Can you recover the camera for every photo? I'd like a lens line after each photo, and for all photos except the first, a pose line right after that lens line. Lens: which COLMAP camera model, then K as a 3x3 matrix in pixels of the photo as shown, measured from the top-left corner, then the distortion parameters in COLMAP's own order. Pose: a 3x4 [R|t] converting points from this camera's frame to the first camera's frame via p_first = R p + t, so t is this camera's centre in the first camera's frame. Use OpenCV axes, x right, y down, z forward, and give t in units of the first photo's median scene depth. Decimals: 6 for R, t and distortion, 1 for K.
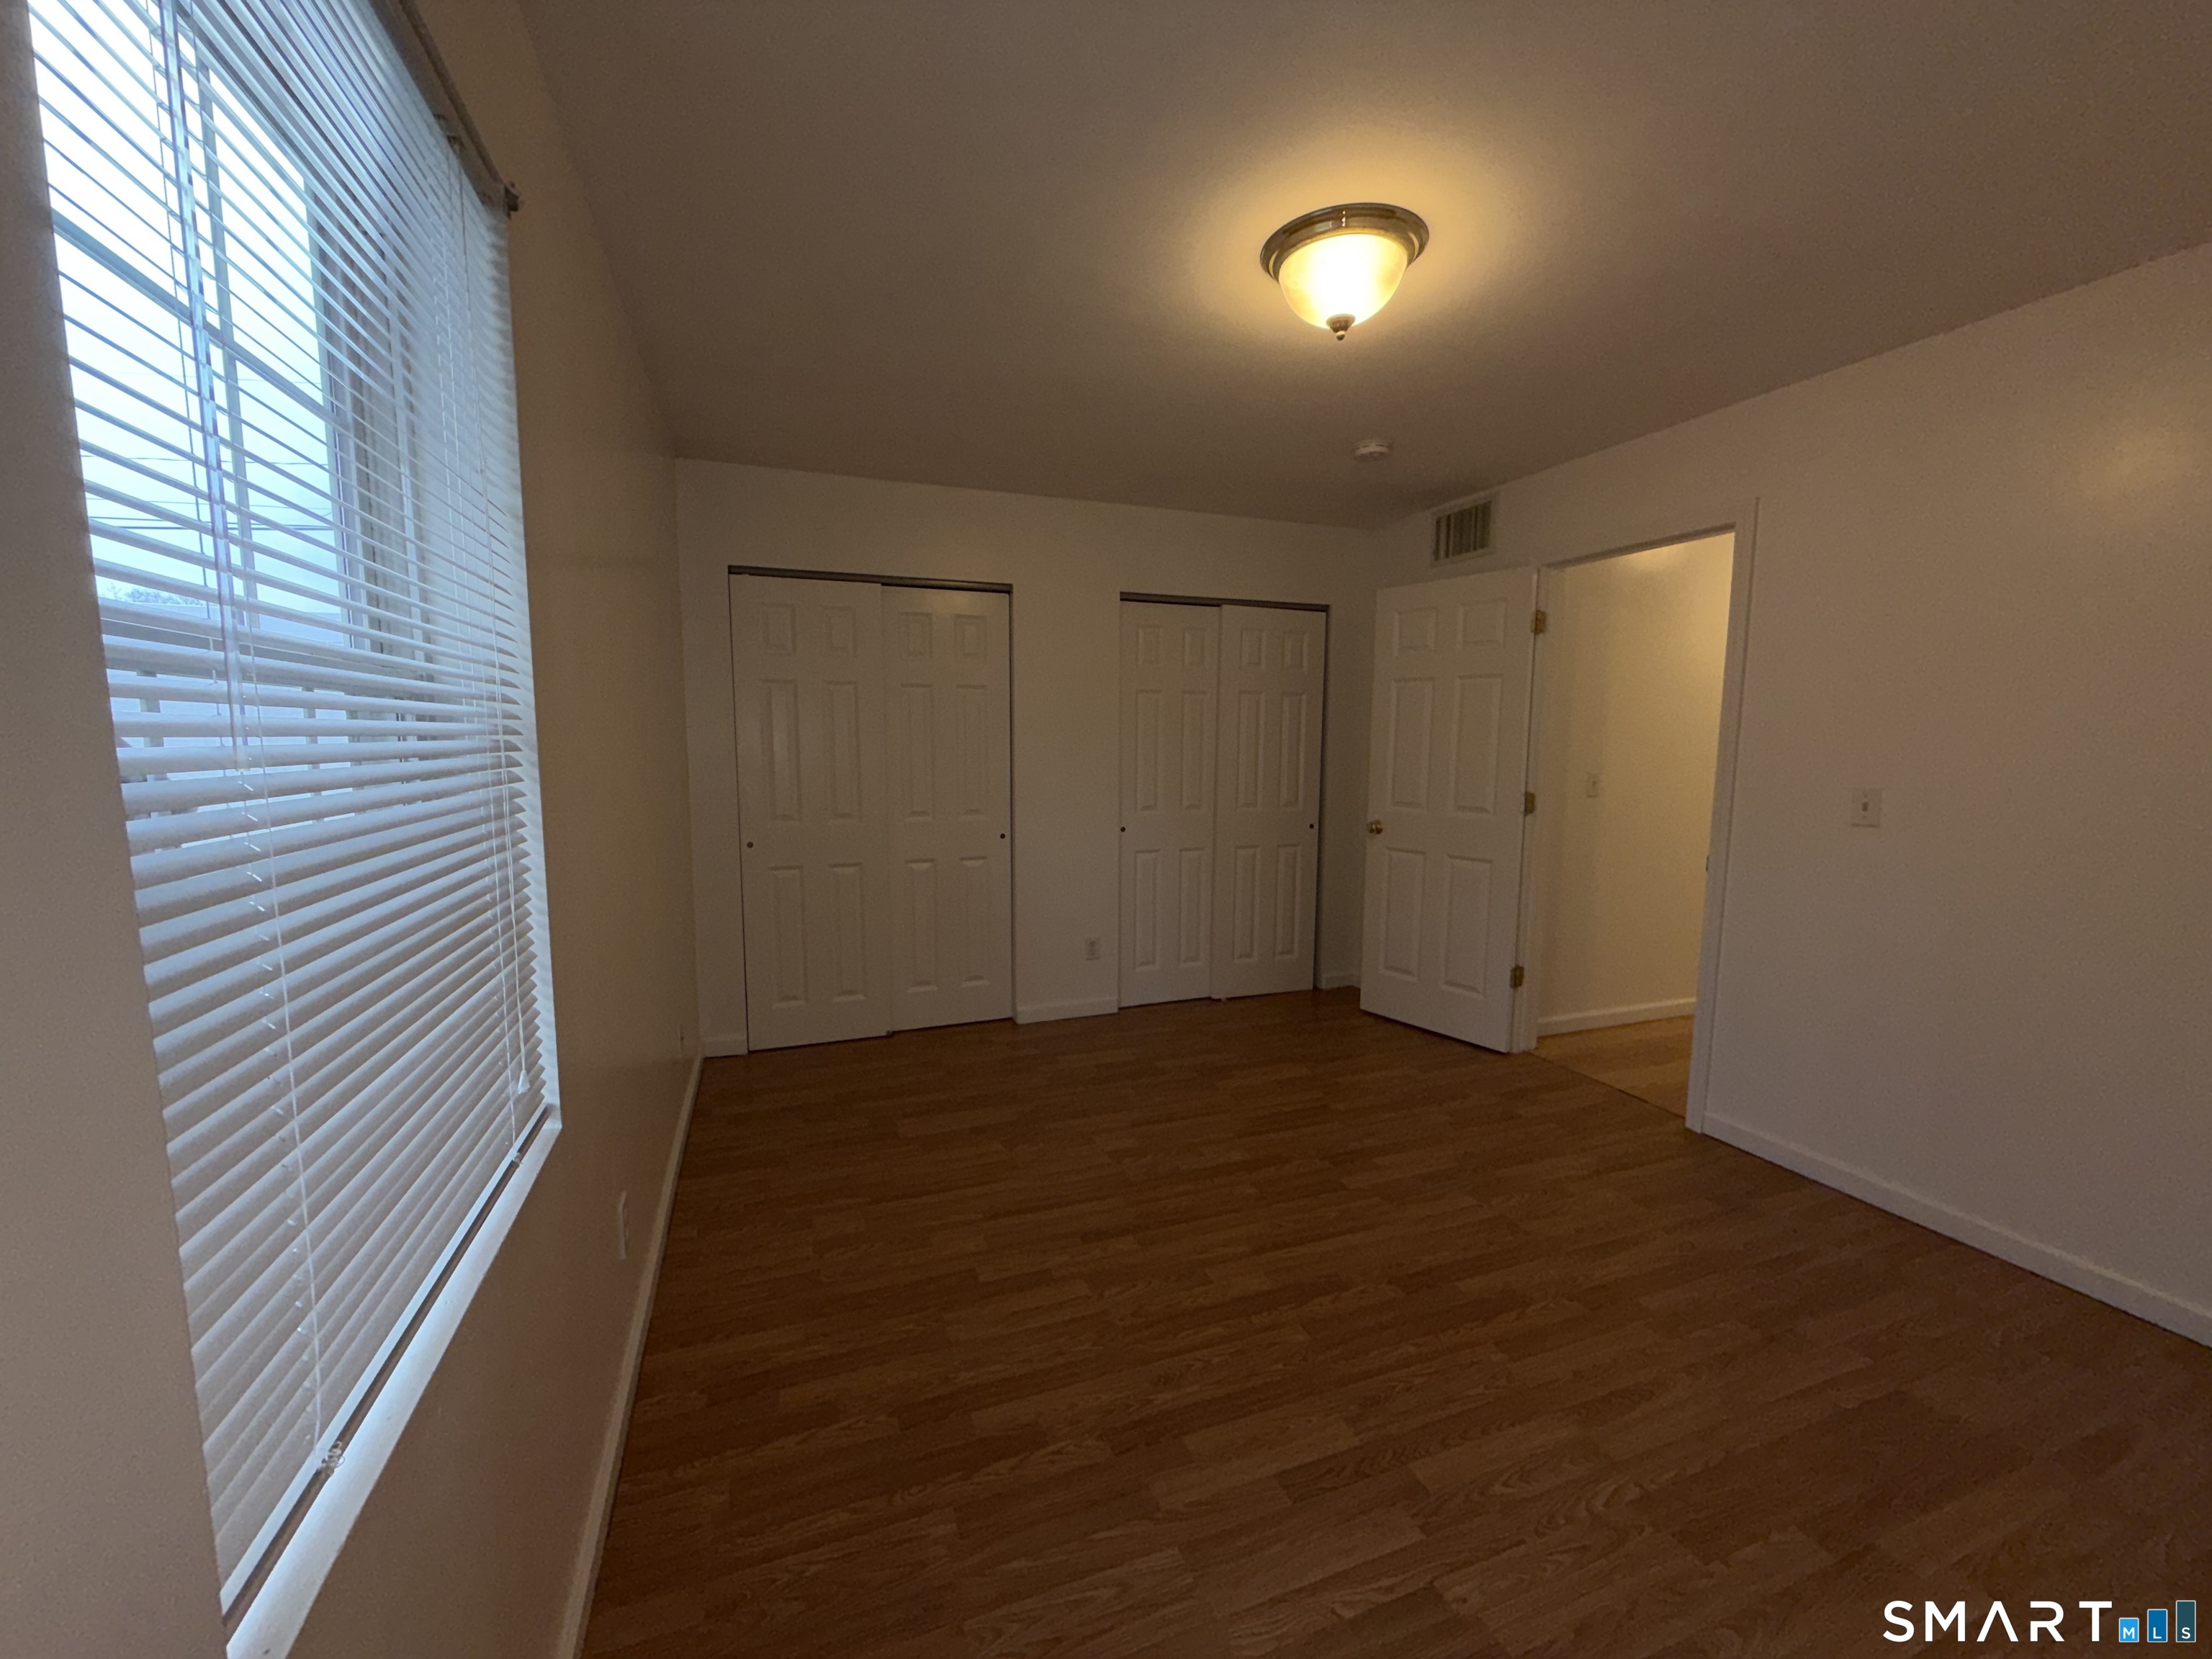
lens RADIAL K [[882.9, 0, 1117.7], [0, 882.9, 821.4], [0, 0, 1]] dist [0.002244, -0.000982]
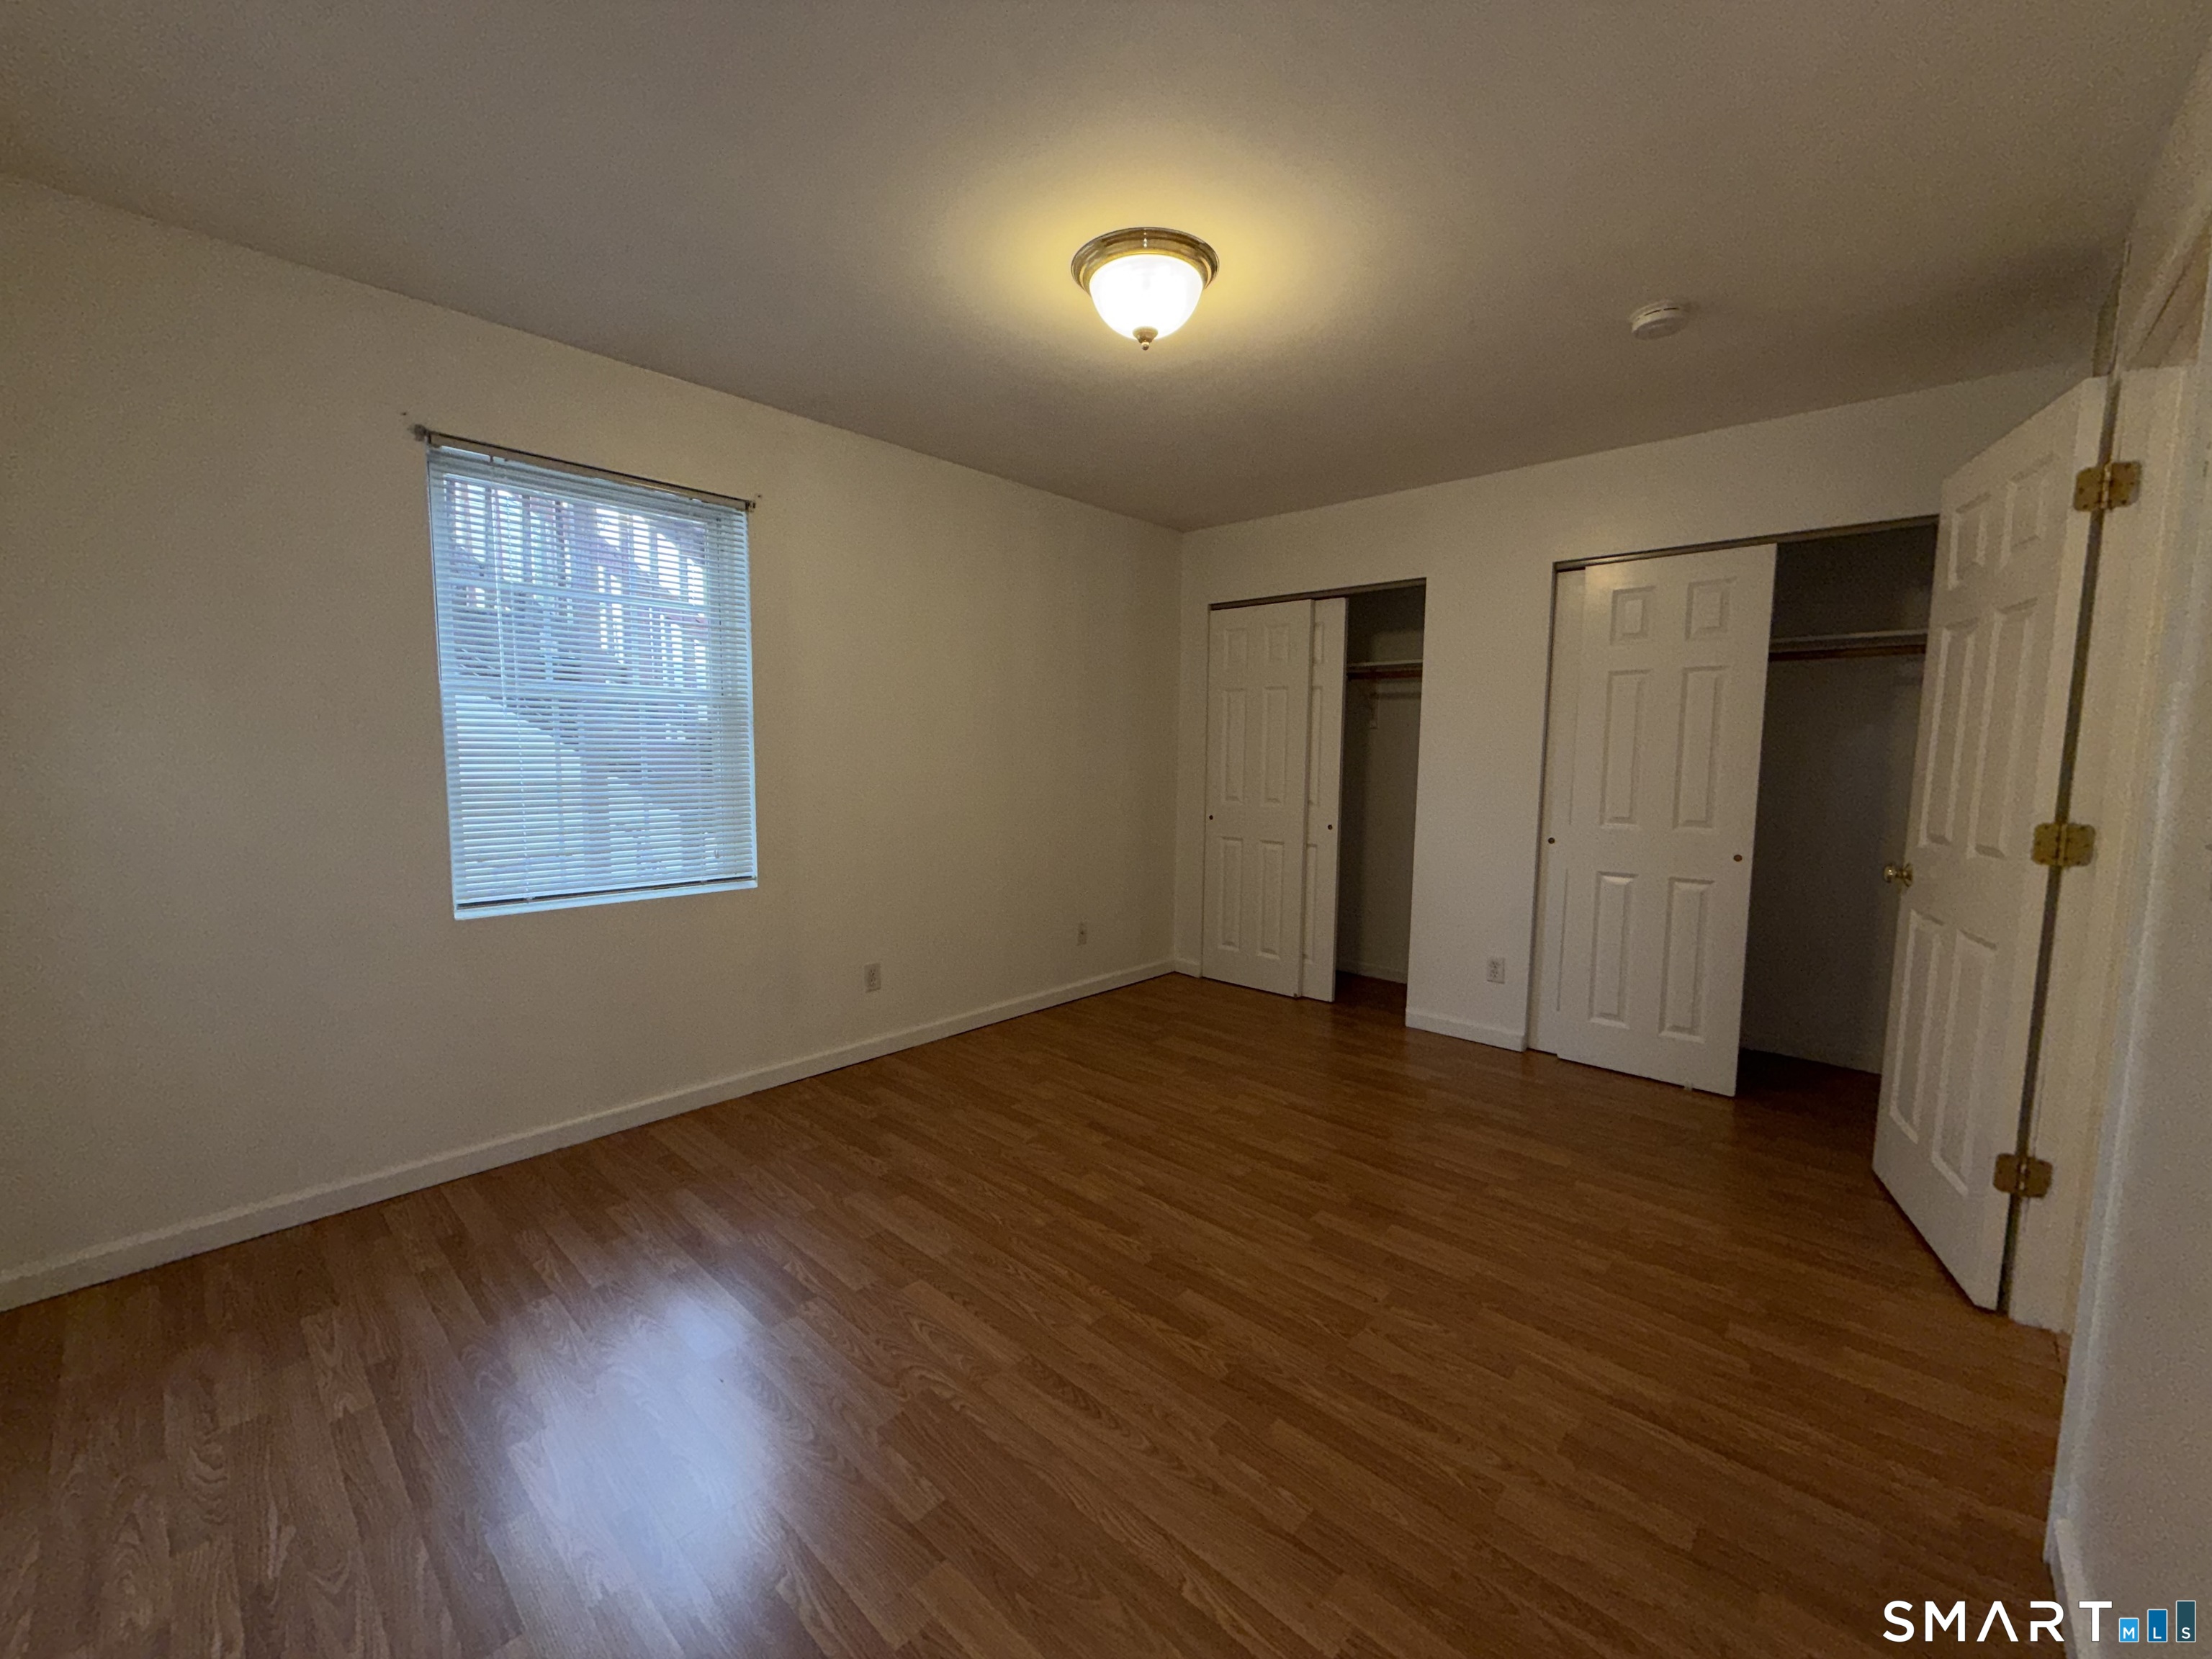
lens RADIAL K [[882.9, 0, 1121.1], [0, 882.9, 840.2], [0, 0, 1]] dist [0.002244, -0.000982]
pose [[0.453425, 0.093944, -0.886330, 1.049137], [-0.091024, 0.994111, 0.058802, -0.012206], [0.886634, 0.054015, 0.459306, 0.424772]]
